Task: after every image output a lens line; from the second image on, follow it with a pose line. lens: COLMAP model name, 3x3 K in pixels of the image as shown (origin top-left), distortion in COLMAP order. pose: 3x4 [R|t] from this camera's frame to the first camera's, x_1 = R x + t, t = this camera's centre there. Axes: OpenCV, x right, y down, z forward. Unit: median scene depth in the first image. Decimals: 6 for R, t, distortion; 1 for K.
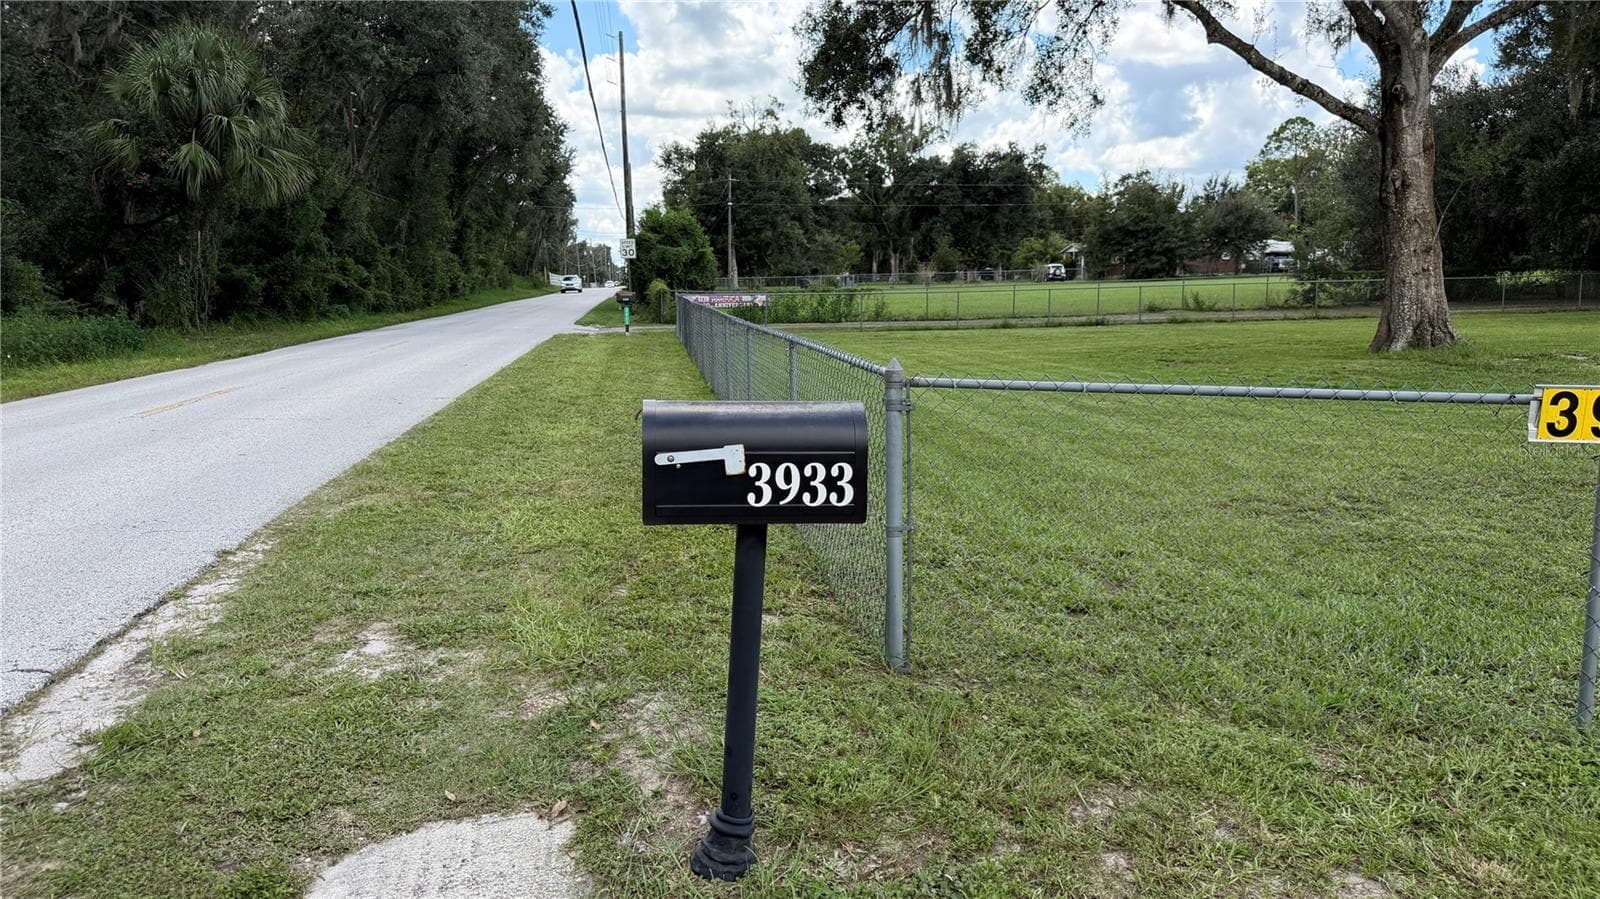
lens RADIAL K [[1131.1, 0, 800.0], [0, 1131.1, 449.5], [0, 0, 1]] dist [0.067966, -0.074744]
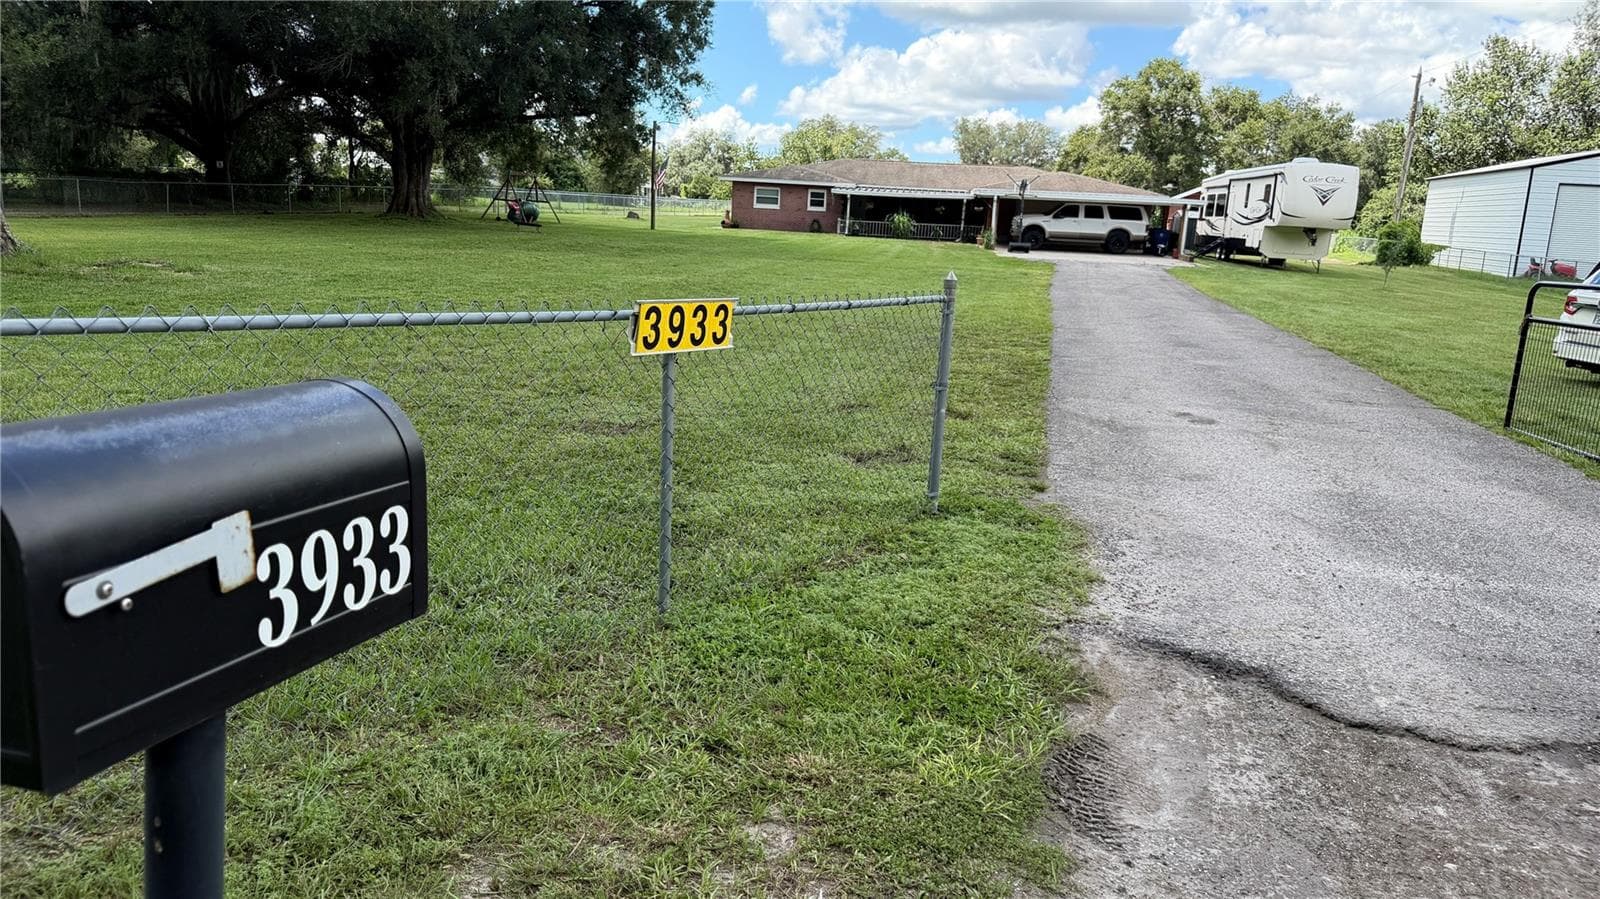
lens RADIAL K [[1131.1, 0, 800.0], [0, 1131.1, 449.5], [0, 0, 1]] dist [0.067966, -0.074744]
pose [[0.393188, -0.151940, 0.906817, -0.341222], [0.078848, 0.988191, 0.131386, -0.064442], [-0.916071, 0.019841, 0.400525, 0.638773]]
